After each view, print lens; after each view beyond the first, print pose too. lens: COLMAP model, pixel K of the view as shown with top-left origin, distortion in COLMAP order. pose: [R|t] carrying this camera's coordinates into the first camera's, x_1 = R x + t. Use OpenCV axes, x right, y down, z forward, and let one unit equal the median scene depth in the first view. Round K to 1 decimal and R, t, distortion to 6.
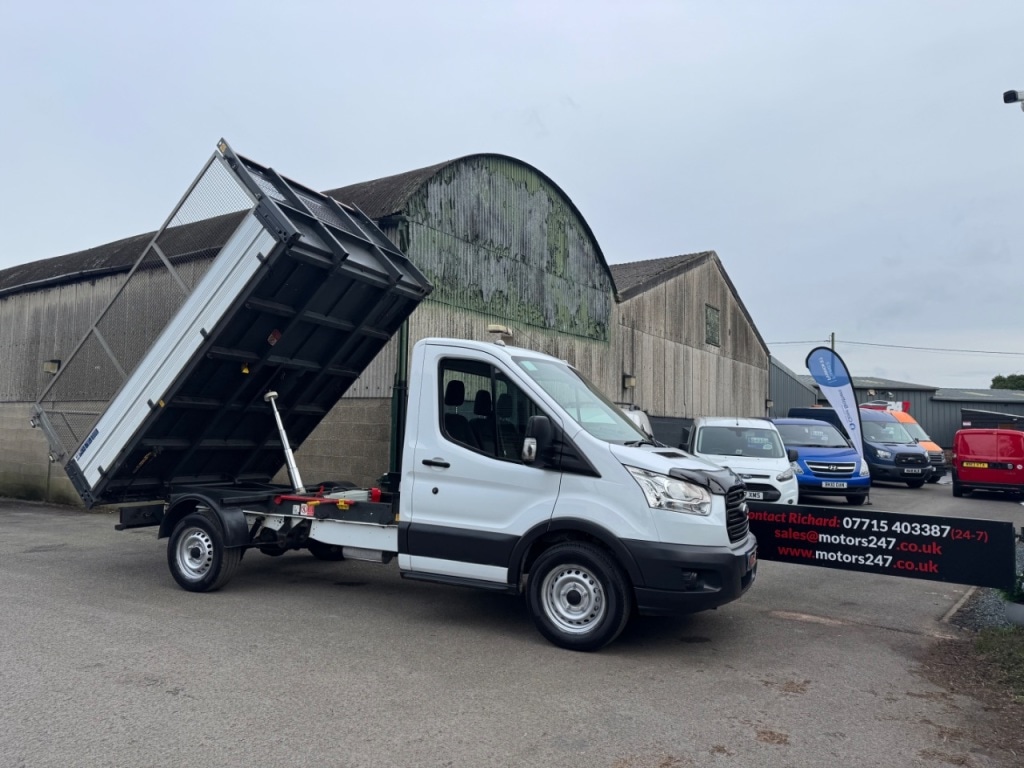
lens RADIAL K [[716.4, 0, 508.9], [0, 716.4, 378.0], [0, 0, 1]] dist [0.051807, -0.058844]
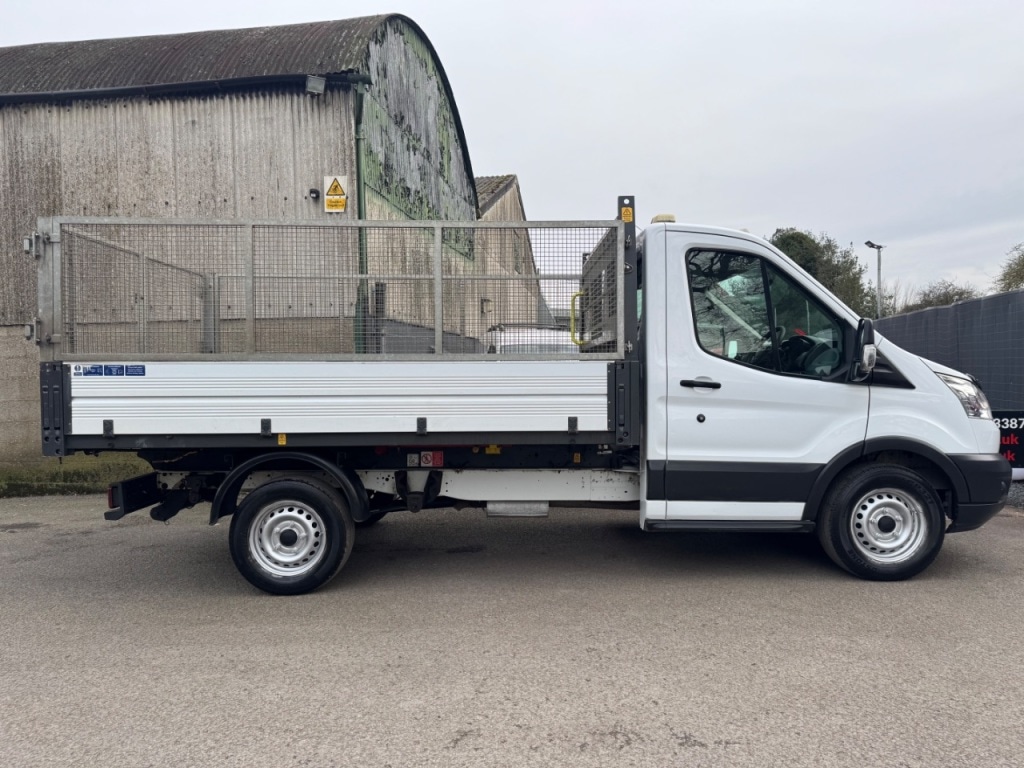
lens RADIAL K [[716.4, 0, 513.5], [0, 716.4, 385.9], [0, 0, 1]] dist [0.051807, -0.058844]
pose [[0.896616, -0.048327, 0.440165, -0.515842], [0.003158, 0.994699, 0.102779, 0.032781], [-0.442798, -0.090763, 0.892015, 0.314732]]
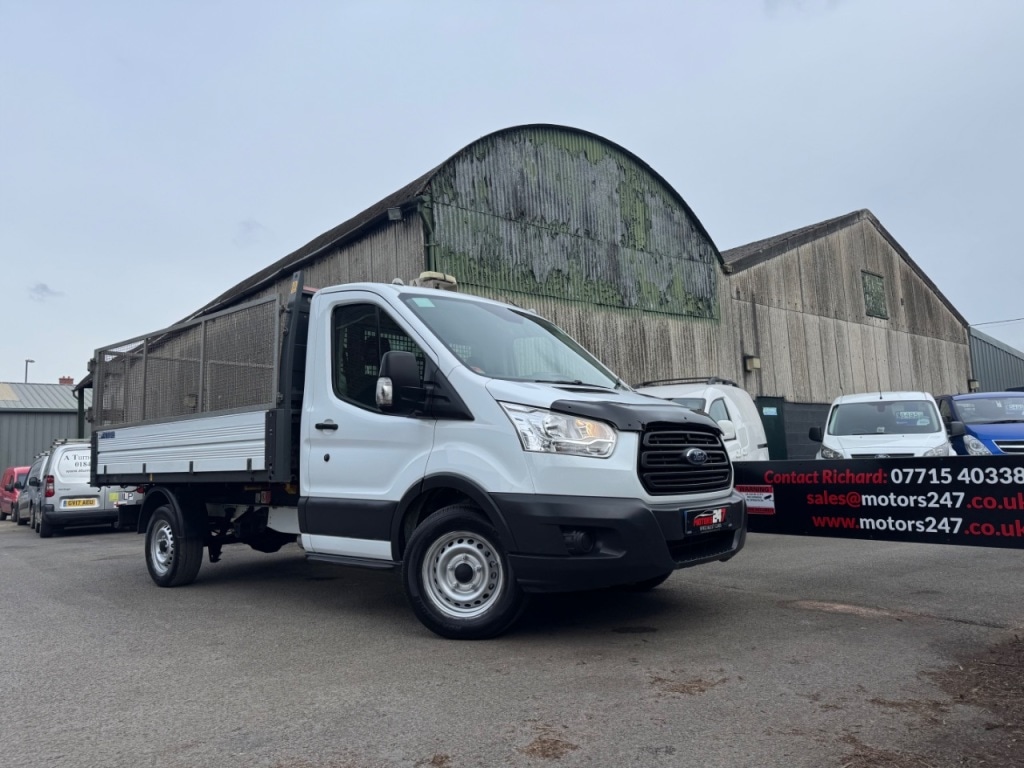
lens RADIAL K [[716.4, 0, 505.7], [0, 716.4, 377.7], [0, 0, 1]] dist [0.051807, -0.058844]
pose [[0.956796, -0.094281, -0.275048, 0.284946], [0.083233, 0.995194, -0.051593, 0.100876], [0.278591, 0.026471, 0.960045, 0.183675]]
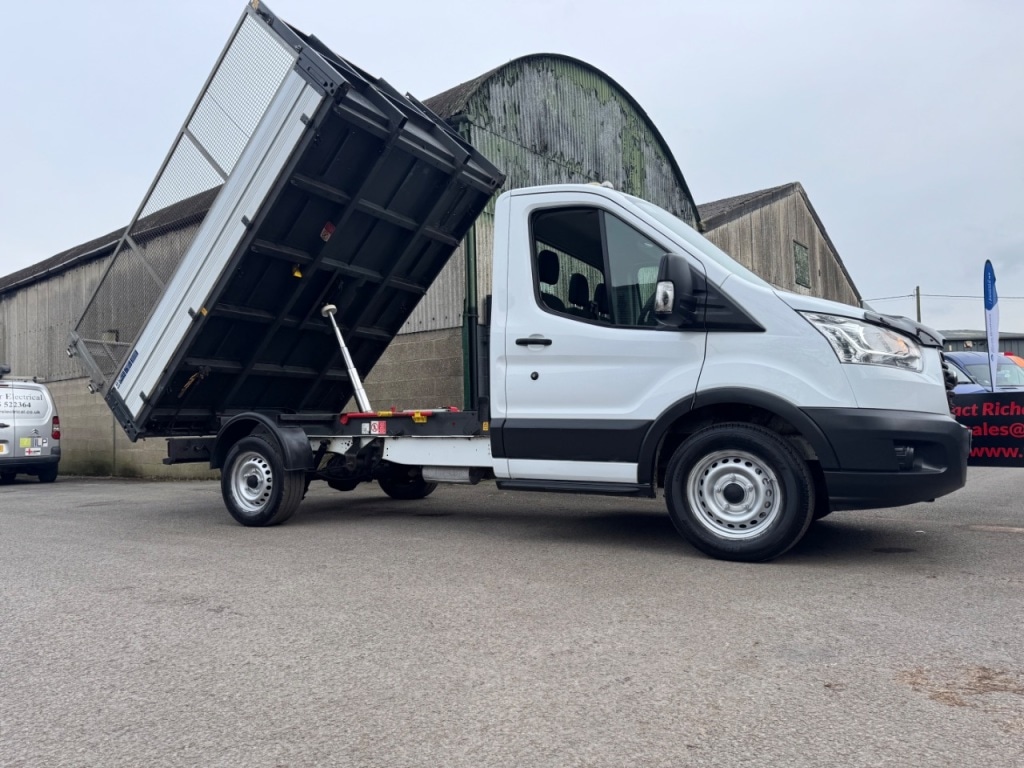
lens RADIAL K [[716.4, 0, 503.4], [0, 716.4, 390.6], [0, 0, 1]] dist [0.051807, -0.058844]
pose [[0.994845, -0.050147, -0.088136, -0.056280], [0.052950, 0.998154, 0.029753, 0.120719], [0.086481, -0.034266, 0.995664, 0.175654]]
